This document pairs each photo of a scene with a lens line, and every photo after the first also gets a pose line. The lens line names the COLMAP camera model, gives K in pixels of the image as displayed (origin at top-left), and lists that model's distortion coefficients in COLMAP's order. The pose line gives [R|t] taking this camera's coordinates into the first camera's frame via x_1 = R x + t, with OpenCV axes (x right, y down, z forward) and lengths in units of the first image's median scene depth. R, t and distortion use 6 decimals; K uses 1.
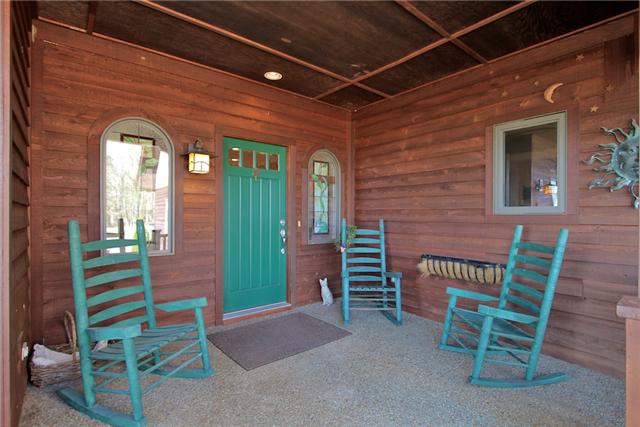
lens RADIAL K [[313.8, 0, 320.0], [0, 313.8, 213.5], [0, 0, 1]] dist [-0.001491, -0.000287]
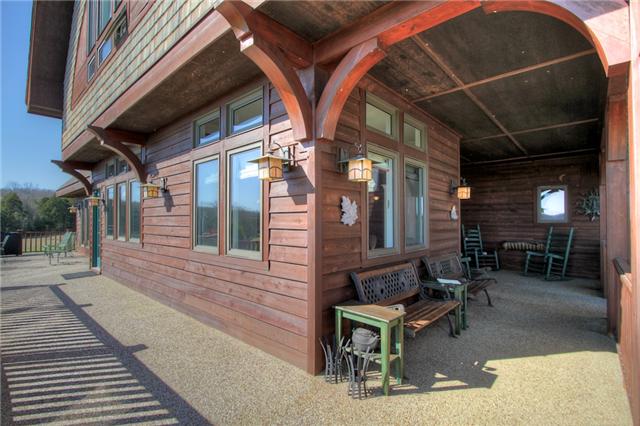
lens RADIAL K [[313.8, 0, 320.0], [0, 313.8, 213.0], [0, 0, 1]] dist [-0.001491, -0.000287]
pose [[0.990954, 0.006476, 0.134048, -1.361480], [-0.003657, 0.999767, -0.021265, -0.014161], [-0.134155, 0.020582, 0.990747, -1.118861]]
